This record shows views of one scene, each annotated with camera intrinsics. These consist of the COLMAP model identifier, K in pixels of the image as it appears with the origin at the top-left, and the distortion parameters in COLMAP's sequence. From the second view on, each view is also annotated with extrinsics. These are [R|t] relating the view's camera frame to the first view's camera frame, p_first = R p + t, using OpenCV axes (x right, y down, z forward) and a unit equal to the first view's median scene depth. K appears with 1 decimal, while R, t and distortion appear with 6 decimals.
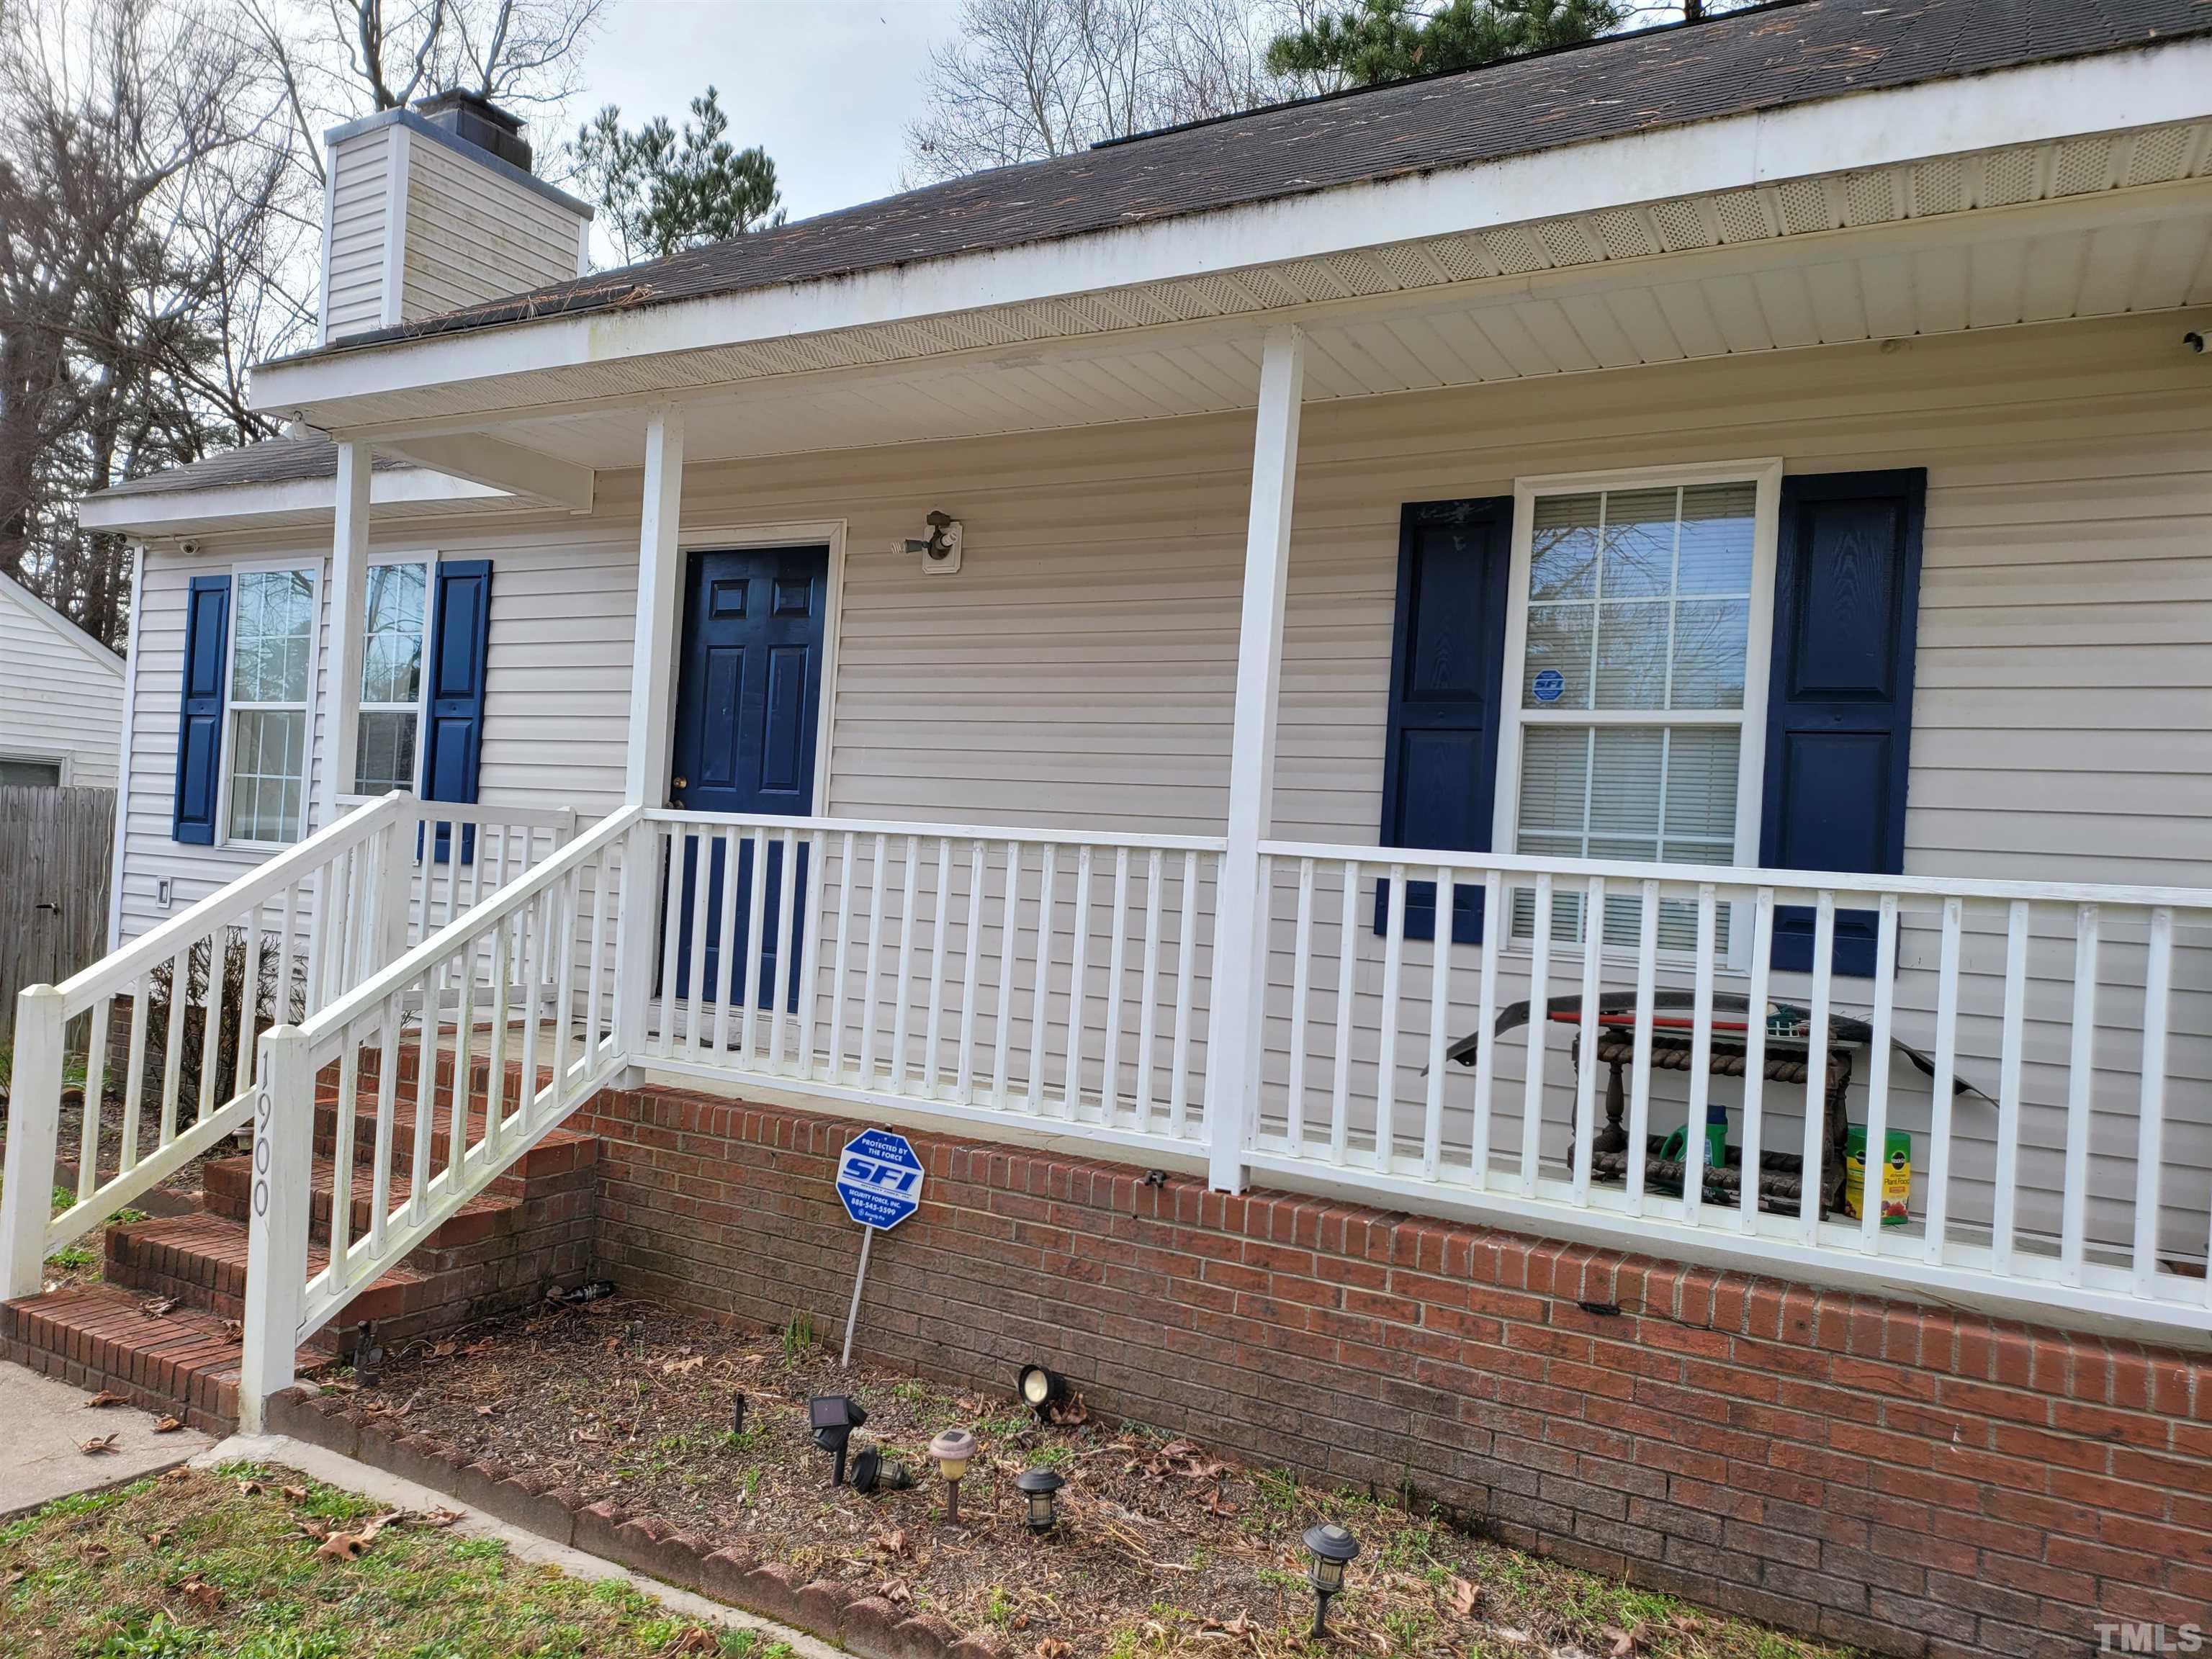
lens RADIAL K [[1519.0, 0, 1106.6], [0, 1519.0, 828.5], [0, 0, 1]] dist [0.082960, -0.078032]
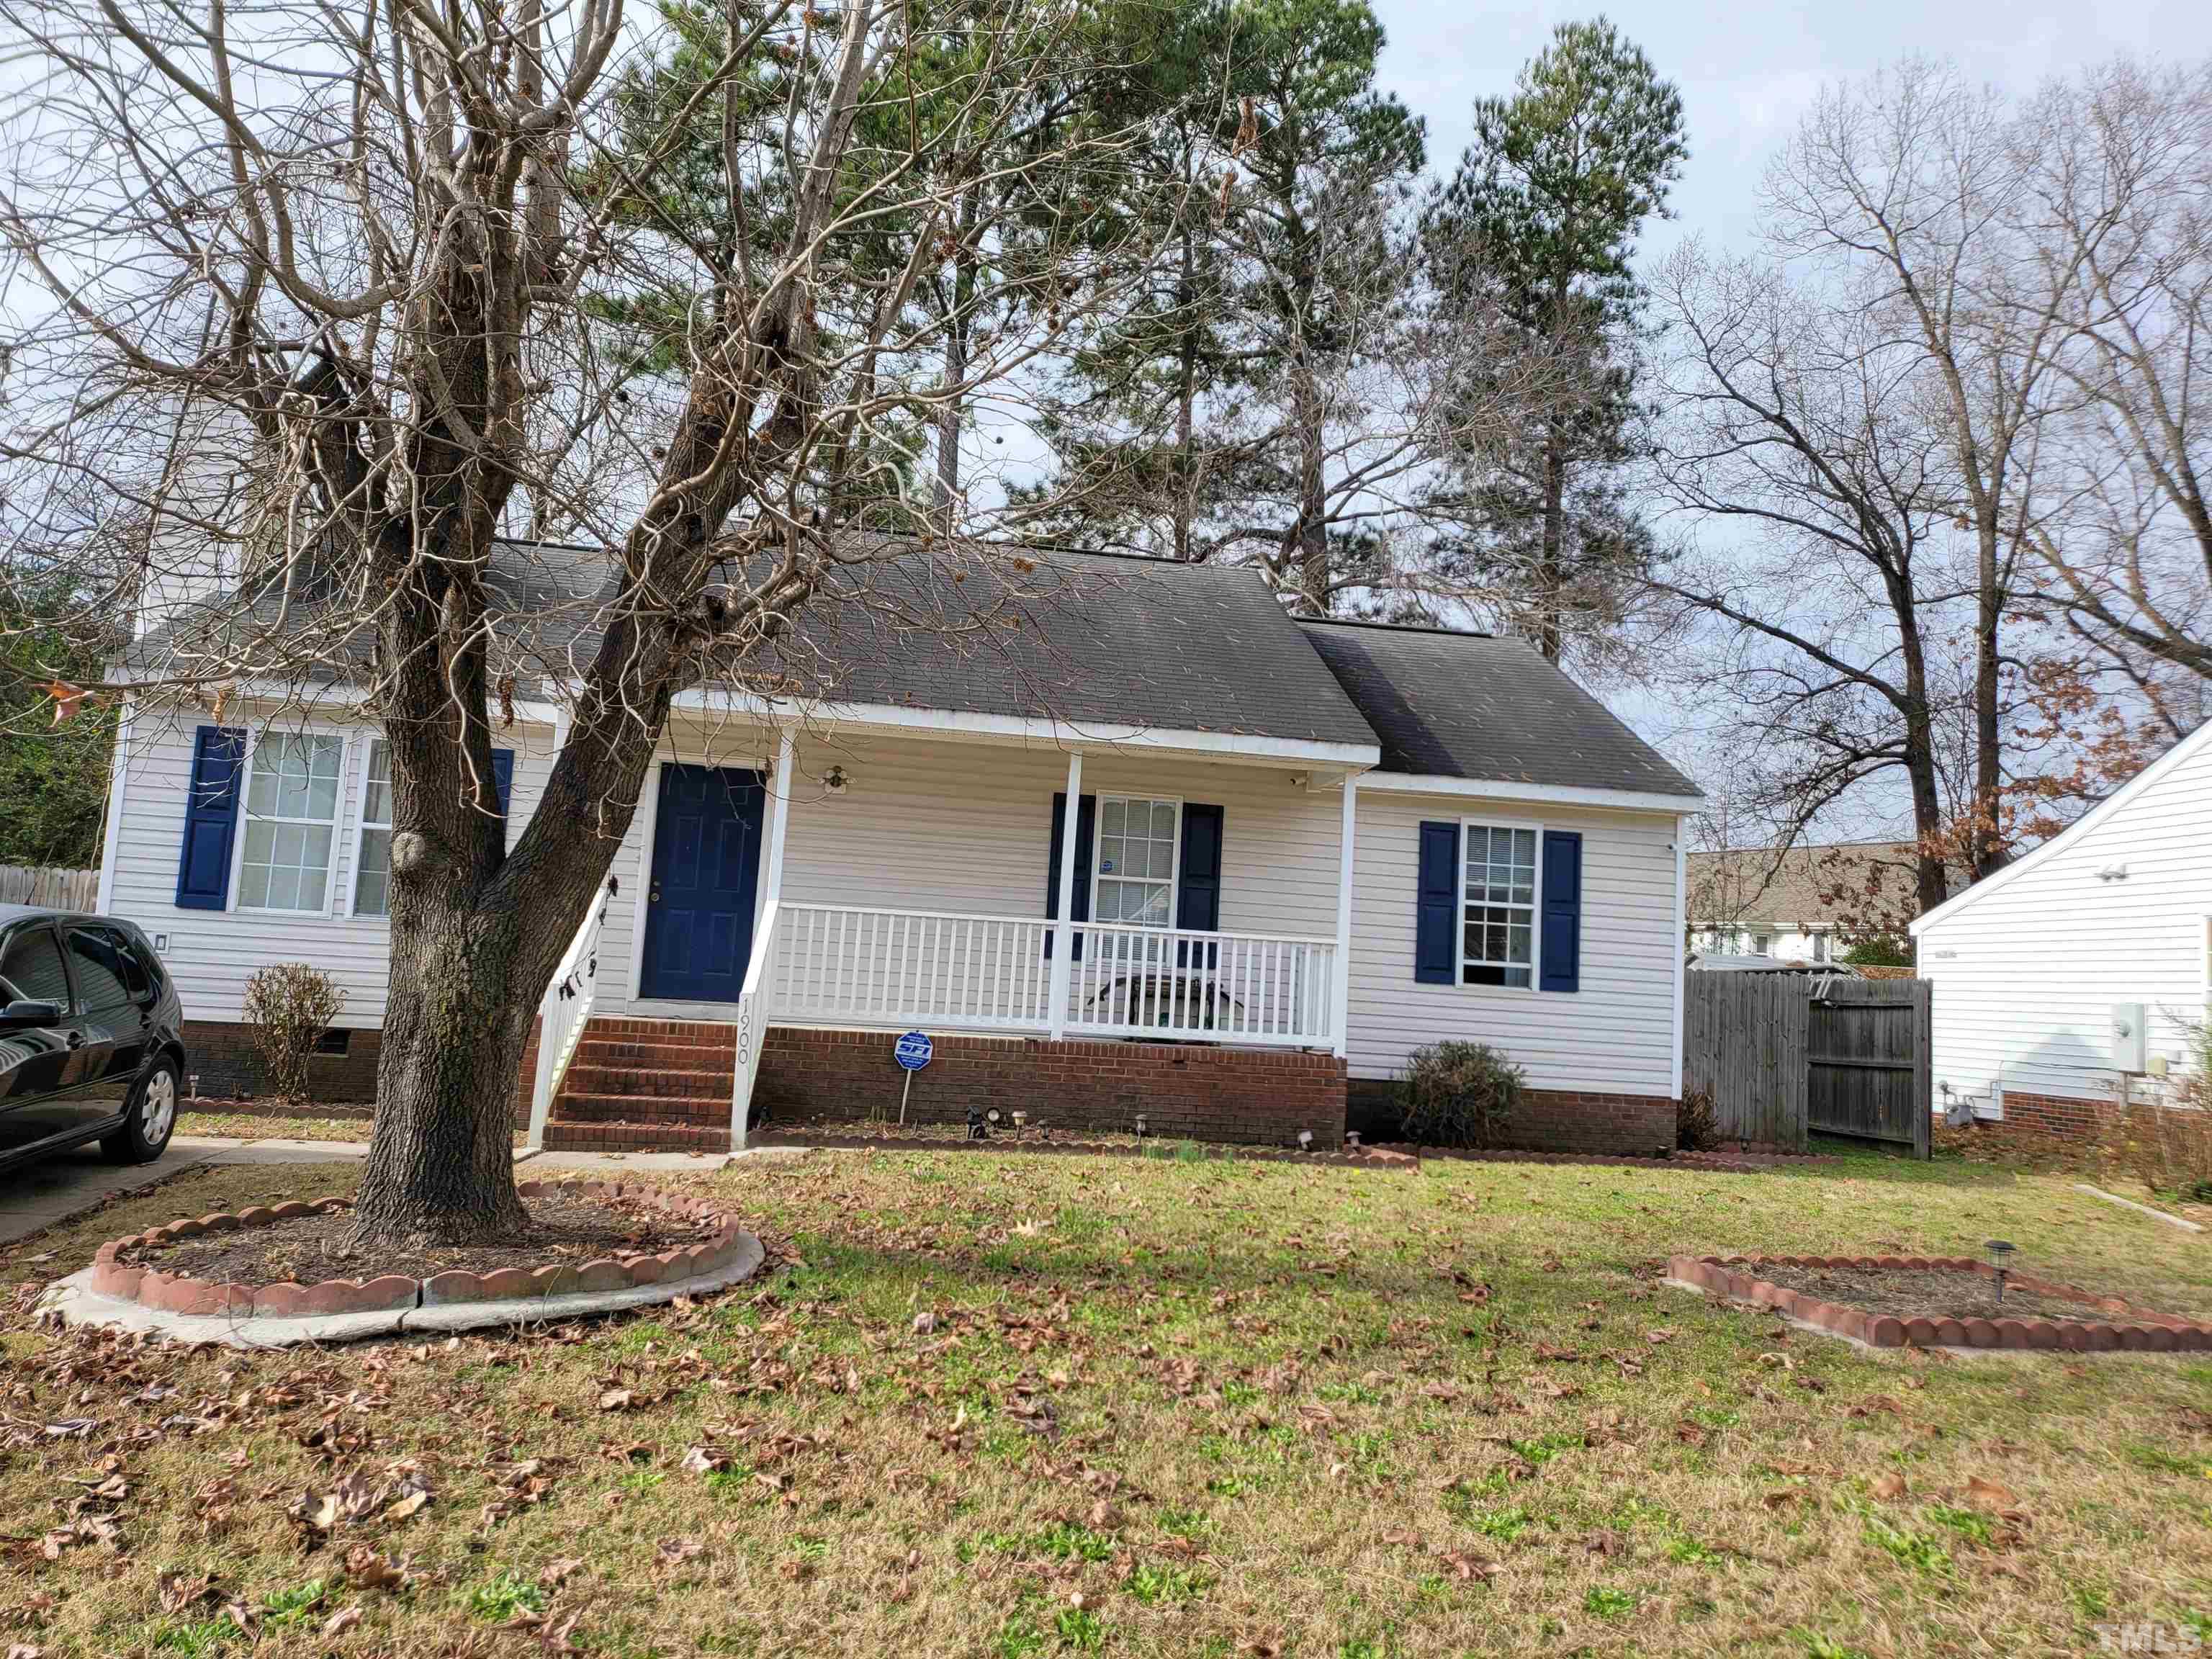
lens RADIAL K [[1519.0, 0, 1106.6], [0, 1519.0, 828.5], [0, 0, 1]] dist [0.082960, -0.078032]
pose [[0.788942, 0.049264, 0.612489, -1.513759], [-0.024259, 0.998501, -0.049064, -0.028341], [-0.613988, 0.023850, 0.788955, -1.265160]]
